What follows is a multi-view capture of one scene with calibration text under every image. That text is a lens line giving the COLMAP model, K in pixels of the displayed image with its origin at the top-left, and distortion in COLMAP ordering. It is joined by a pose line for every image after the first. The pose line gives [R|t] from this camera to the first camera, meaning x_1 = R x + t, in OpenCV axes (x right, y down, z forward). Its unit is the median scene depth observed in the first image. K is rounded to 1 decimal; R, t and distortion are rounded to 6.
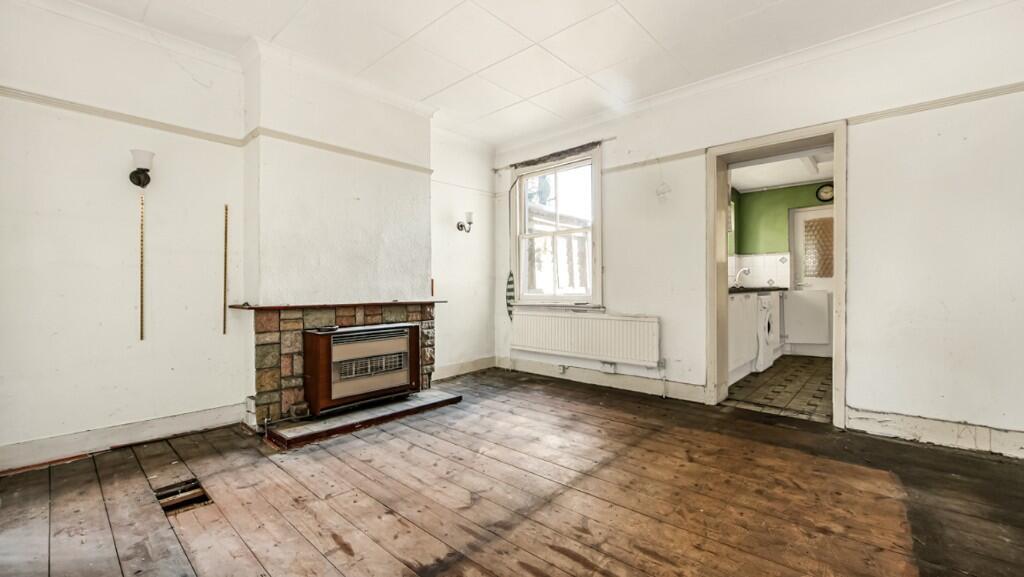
lens RADIAL K [[412.8, 0, 508.1], [0, 412.8, 286.8], [0, 0, 1]] dist [-0.015283, -0.000100]
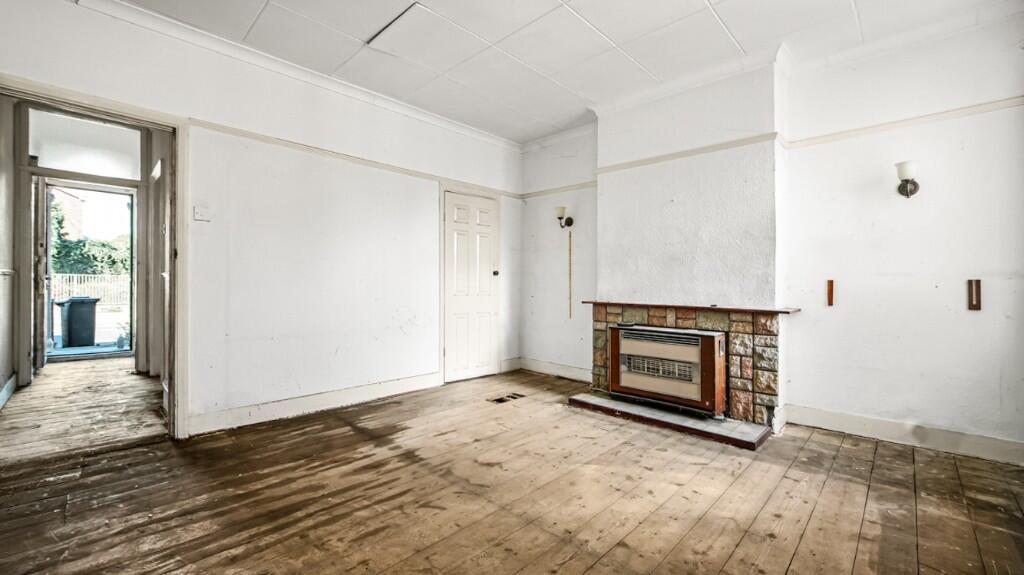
lens RADIAL K [[416.0, 0, 505.4], [0, 416.0, 285.2], [0, 0, 1]] dist [-0.019505, -0.000014]
pose [[-0.028552, 0.008358, -0.999557, 0.701069], [-0.014544, 0.999856, 0.008776, -0.011818], [0.999486, 0.014789, -0.028426, 0.669546]]
